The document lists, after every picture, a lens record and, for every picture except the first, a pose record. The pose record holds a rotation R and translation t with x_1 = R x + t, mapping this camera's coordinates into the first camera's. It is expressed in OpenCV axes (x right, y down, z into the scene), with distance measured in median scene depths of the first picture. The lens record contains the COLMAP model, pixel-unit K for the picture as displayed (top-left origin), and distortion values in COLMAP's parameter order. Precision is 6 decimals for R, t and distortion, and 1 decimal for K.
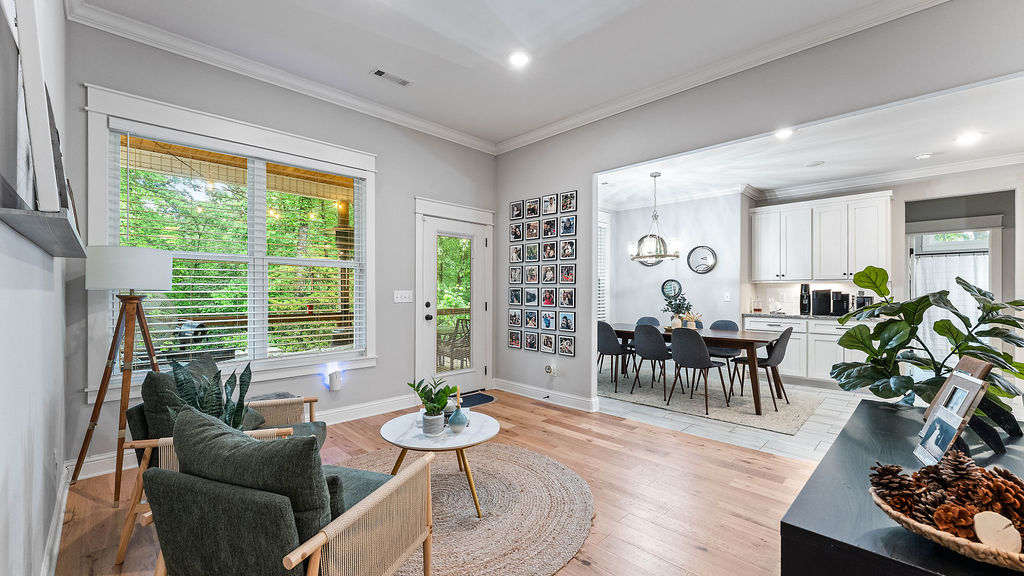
lens RADIAL K [[415.0, 0, 508.0], [0, 415.0, 292.4], [0, 0, 1]] dist [-0.005665, 0.000345]
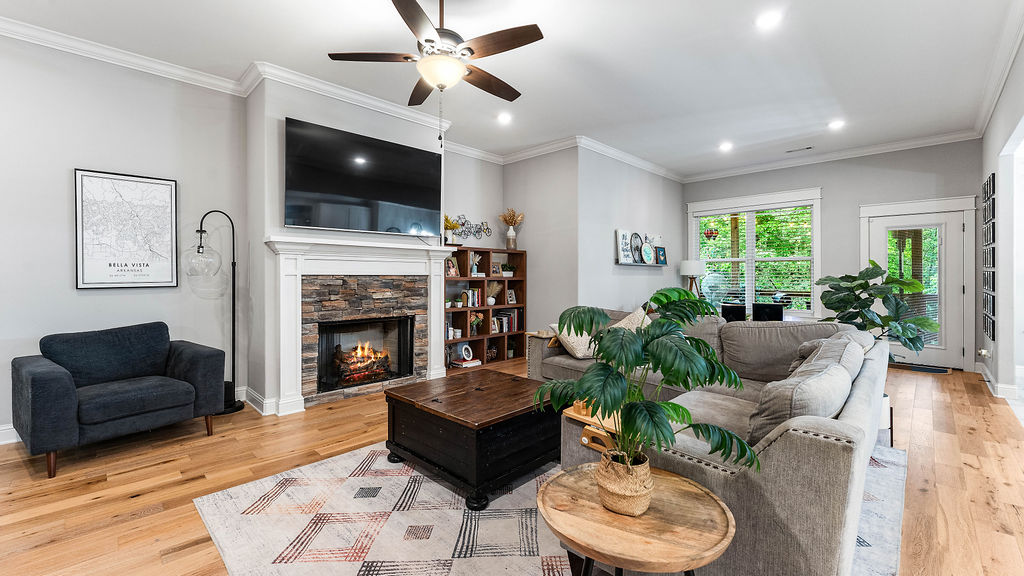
lens RADIAL K [[415.0, 0, 500.4], [0, 415.0, 275.2], [0, 0, 1]] dist [-0.005665, 0.000345]
pose [[-0.008598, -0.004564, -0.999953, 2.565264], [-0.000558, 0.999989, -0.004560, 0.012080], [0.999963, 0.000519, -0.008601, -0.390873]]
